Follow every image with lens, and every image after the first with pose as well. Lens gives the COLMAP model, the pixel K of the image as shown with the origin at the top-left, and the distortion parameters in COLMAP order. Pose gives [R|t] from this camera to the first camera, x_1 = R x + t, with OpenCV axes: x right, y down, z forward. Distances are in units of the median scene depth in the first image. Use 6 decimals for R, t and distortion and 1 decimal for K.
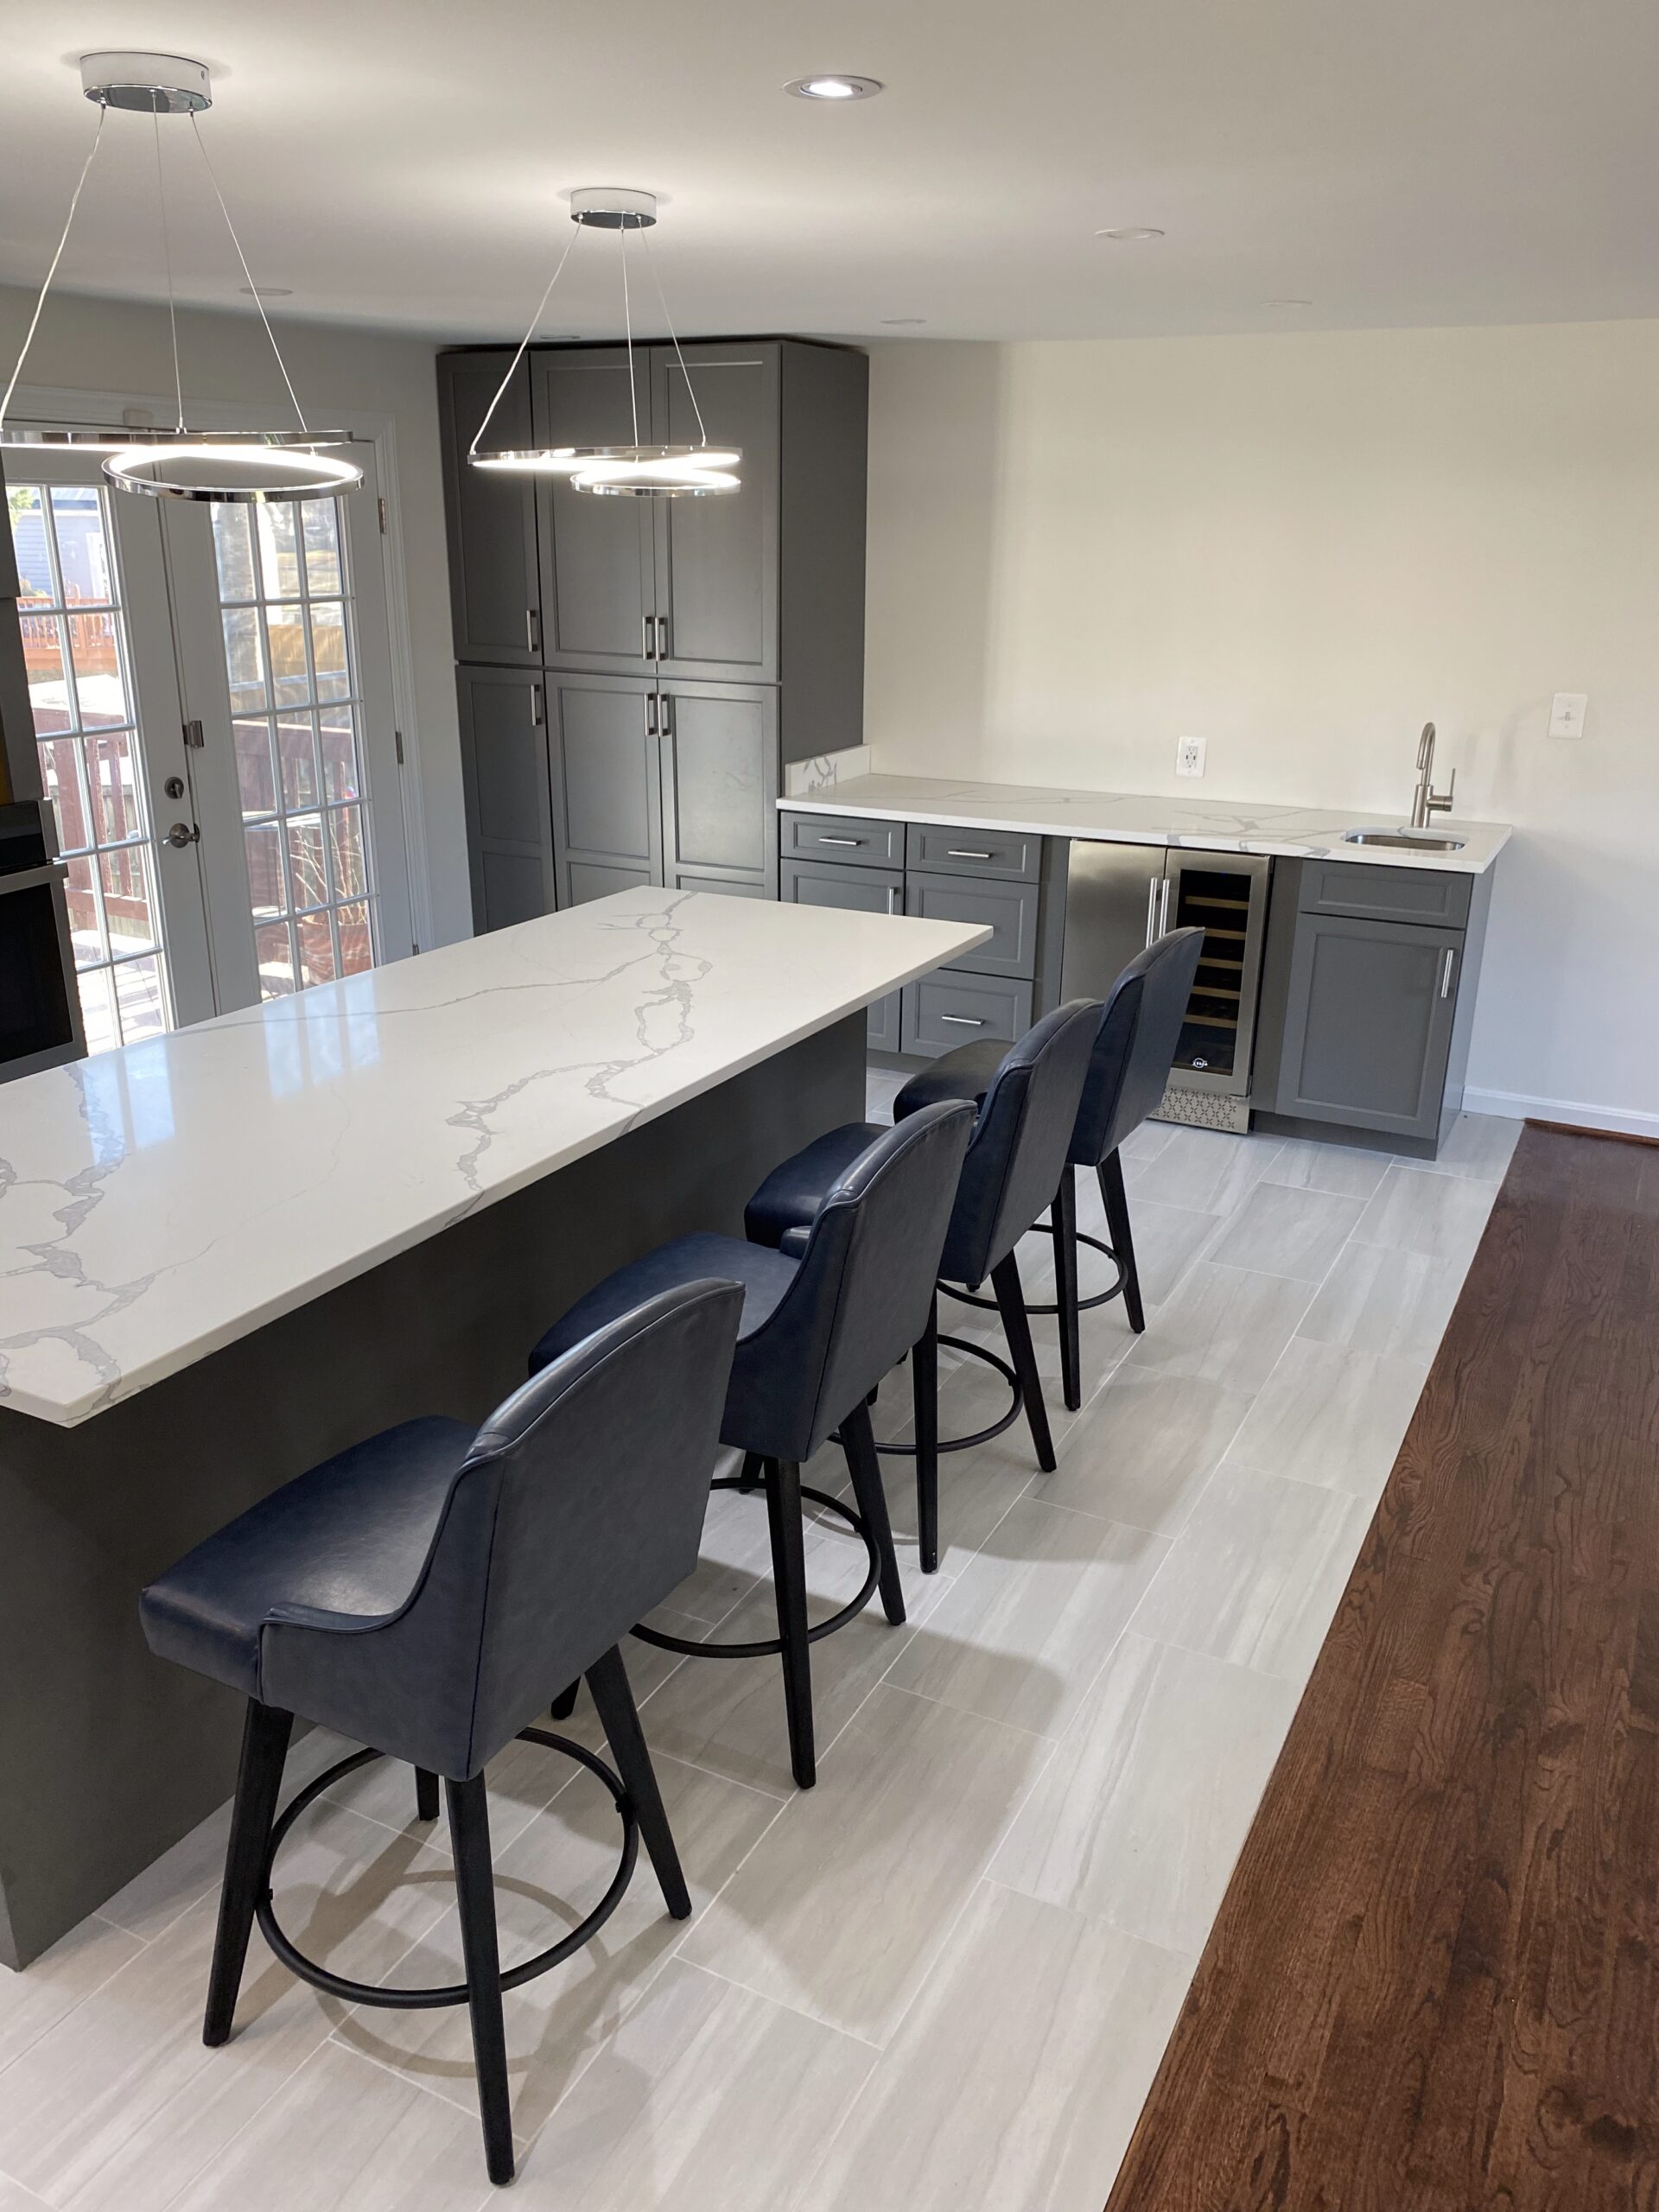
lens RADIAL K [[1693.5, 0, 817.9], [0, 1693.5, 1109.3], [0, 0, 1]] dist [0.071049, -0.169946]
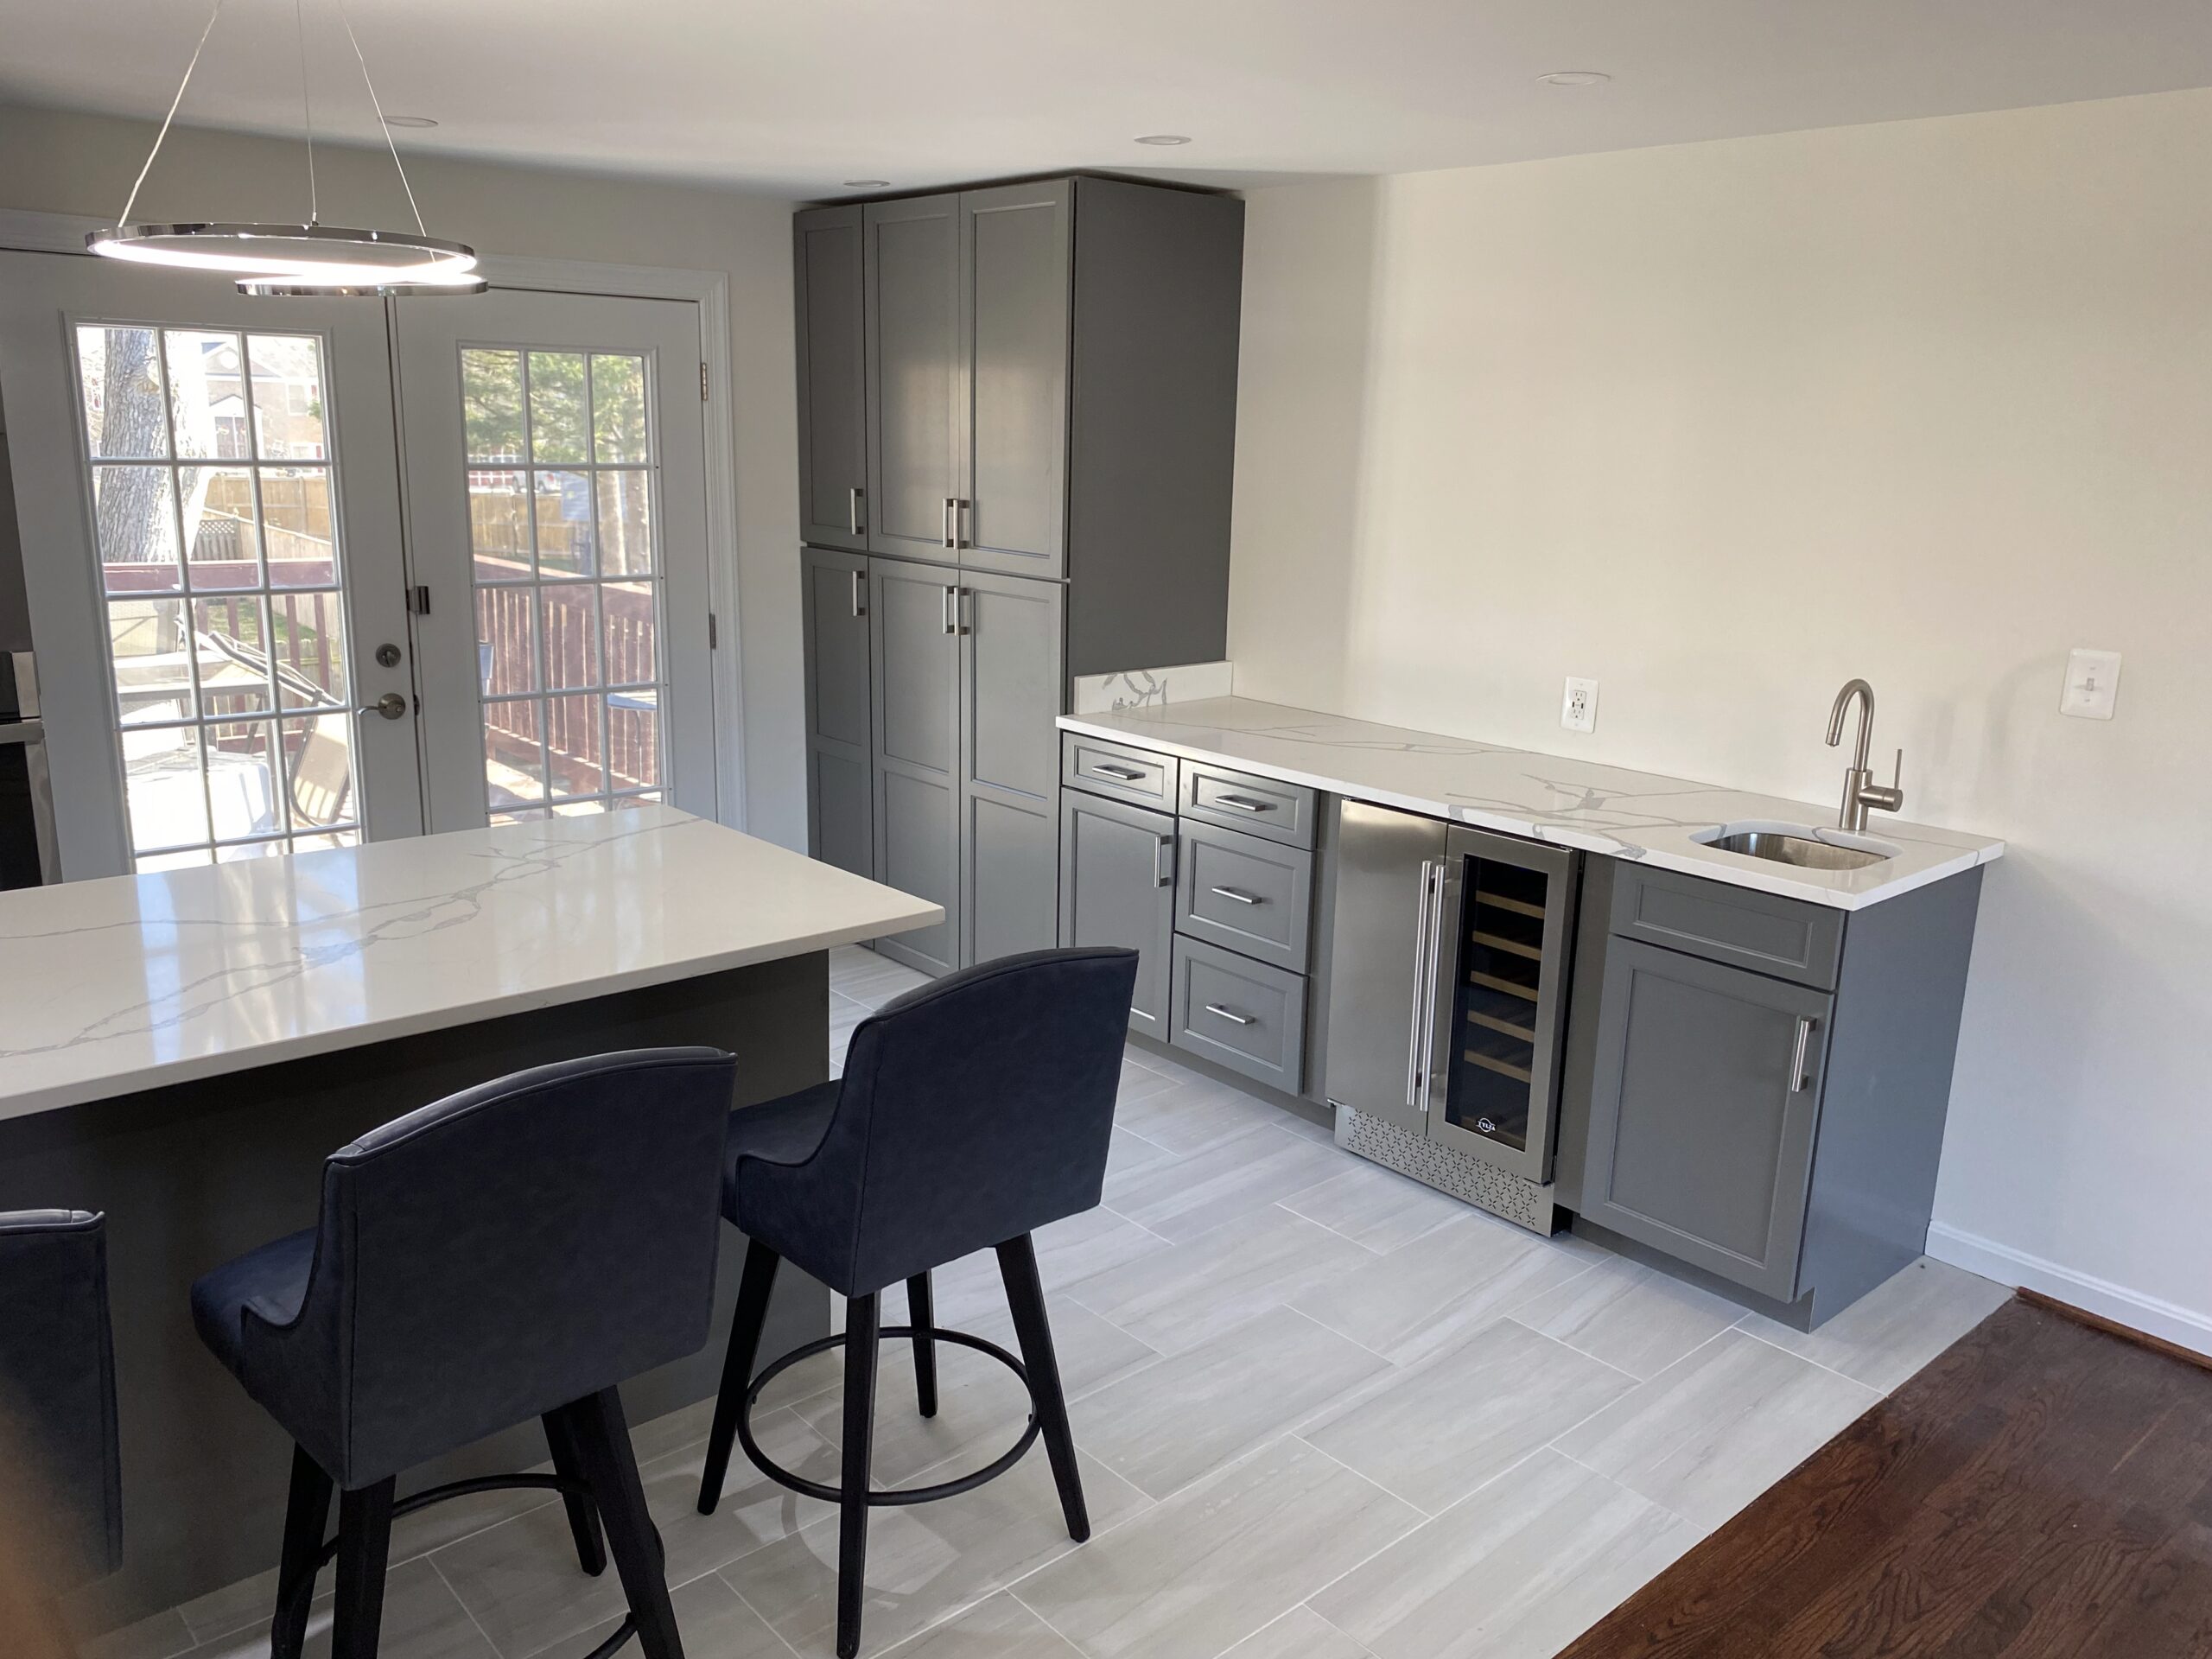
lens RADIAL K [[1683.3, 0, 1106.0], [0, 1683.3, 829.5], [0, 0, 1]] dist [0.052410, -0.107950]
pose [[0.932054, 0.099639, -0.348350, 0.313871], [-0.136754, 0.987074, -0.083569, -0.069246], [0.335520, 0.125529, 0.933632, 0.273472]]
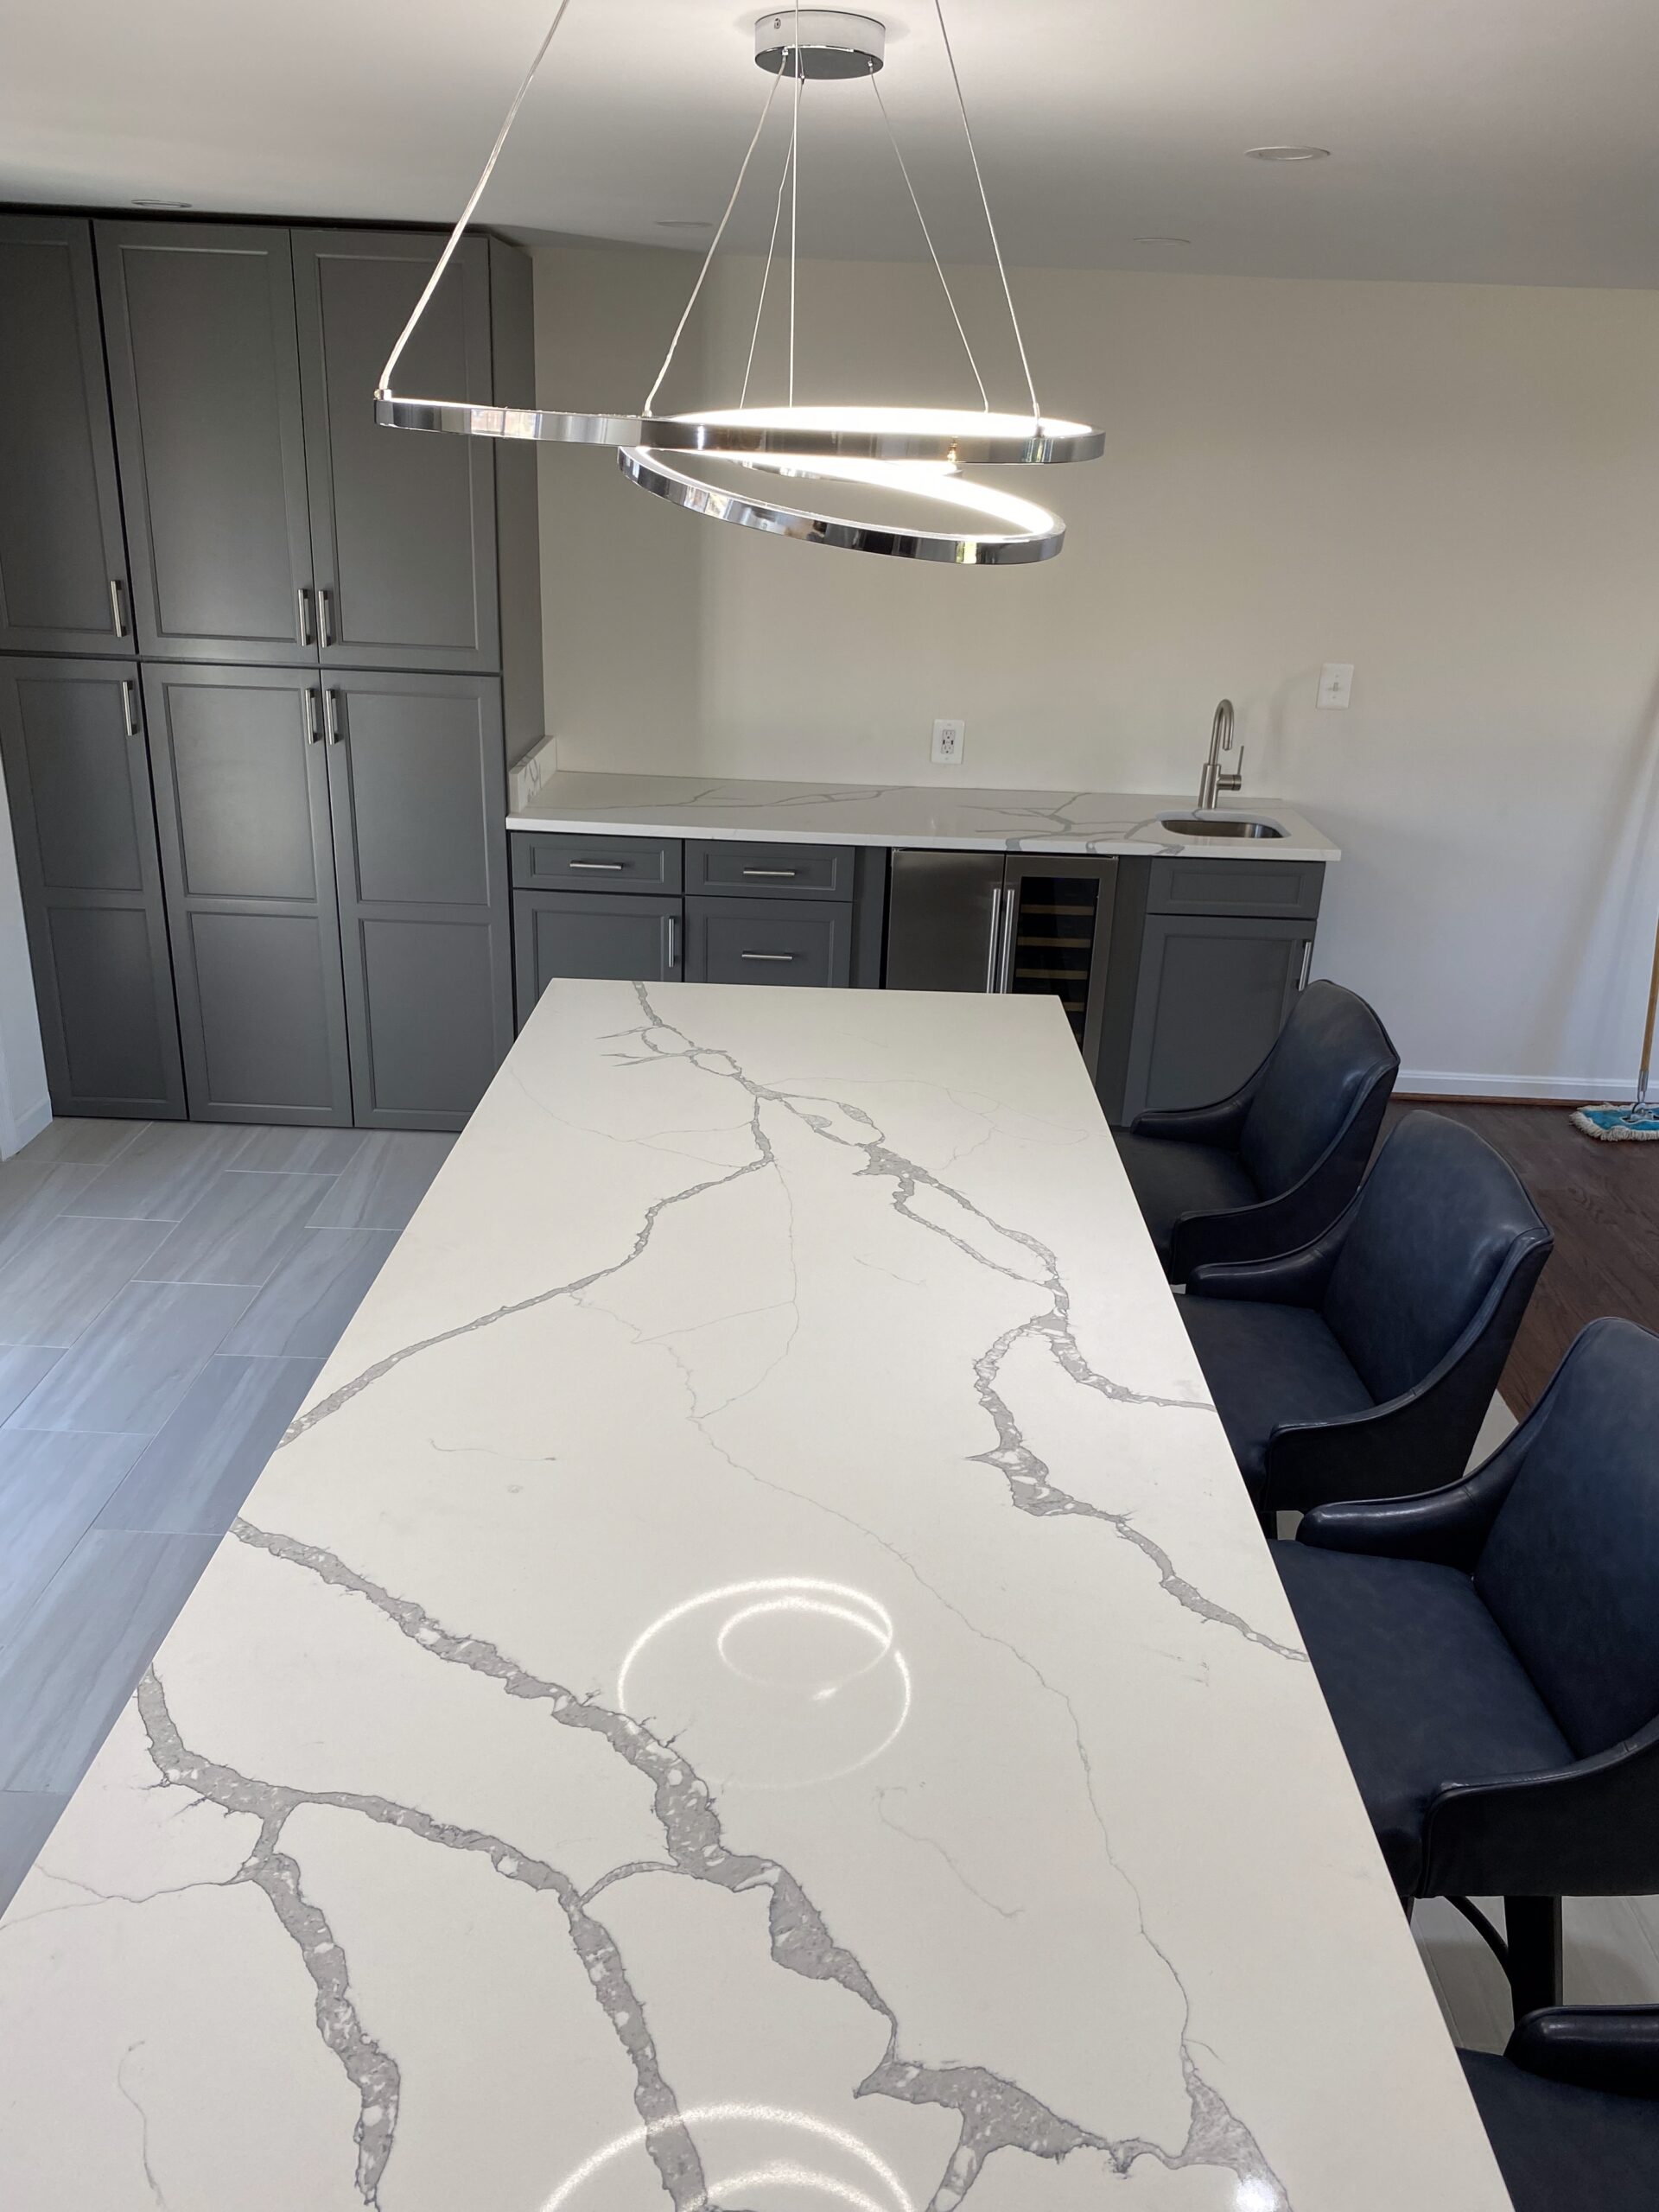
lens RADIAL K [[1673.8, 0, 829.5], [0, 1673.8, 1106.0], [0, 0, 1]] dist [0.082834, -0.155998]
pose [[0.894430, -0.142850, 0.423780, -0.265098], [0.121312, 0.989582, 0.077532, -0.099837], [-0.430440, -0.017937, 0.902441, 0.236196]]
